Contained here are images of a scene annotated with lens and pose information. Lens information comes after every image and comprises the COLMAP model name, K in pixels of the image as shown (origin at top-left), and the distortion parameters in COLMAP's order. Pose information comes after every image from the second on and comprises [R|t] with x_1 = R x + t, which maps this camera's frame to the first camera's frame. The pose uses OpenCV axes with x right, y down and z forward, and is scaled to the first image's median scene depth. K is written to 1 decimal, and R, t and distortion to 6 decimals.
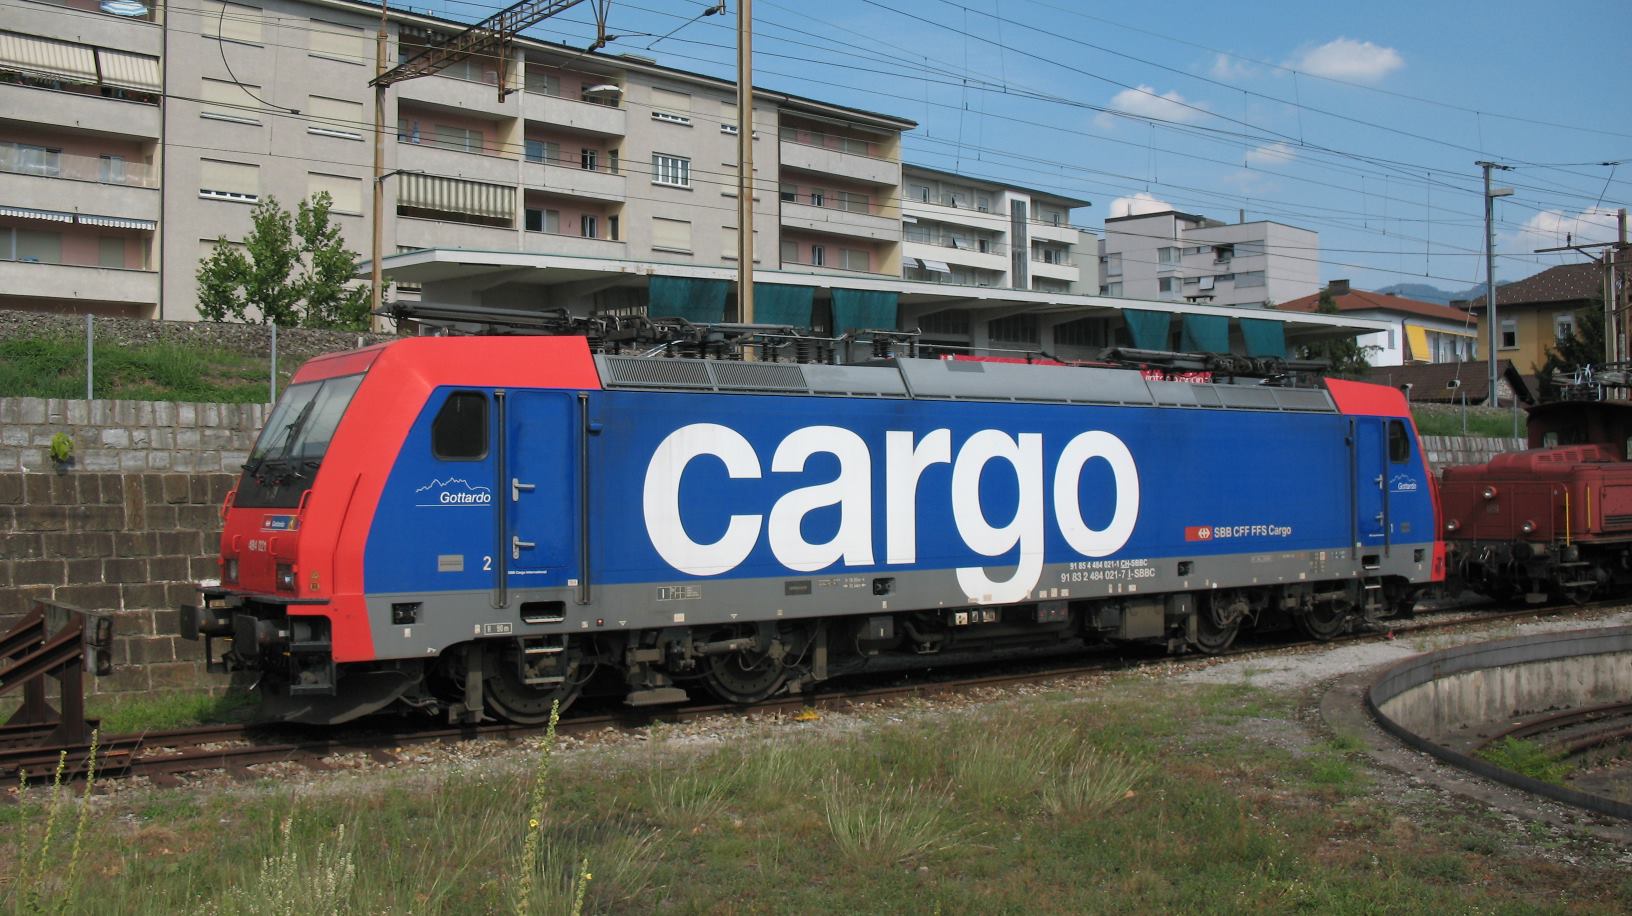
lens RADIAL K [[1720.6, 0, 756.4], [0, 1720.6, 442.4], [0, 0, 1]] dist [-0.138526, 0.000000]
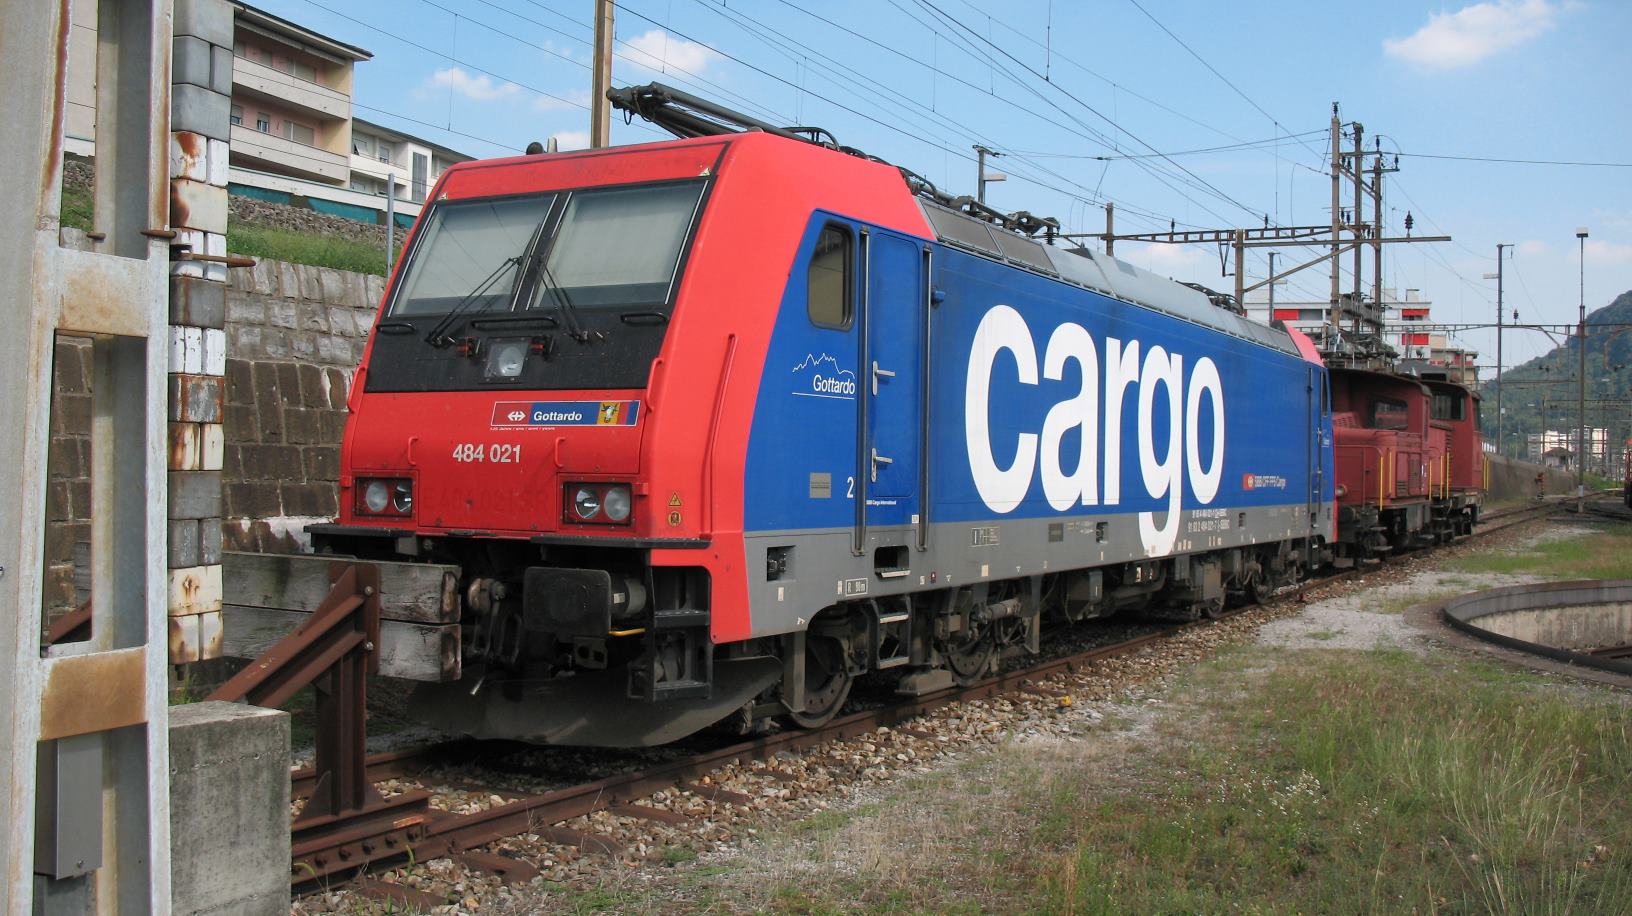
lens RADIAL K [[1720.6, 0, 809.0], [0, 1720.6, 453.8], [0, 0, 1]] dist [-0.138526, 0.000000]
pose [[0.896493, 0.026017, 0.442293, -0.373938], [-0.033946, 0.999373, 0.010019, 0.041607], [-0.441755, -0.023996, 0.896815, 0.334877]]
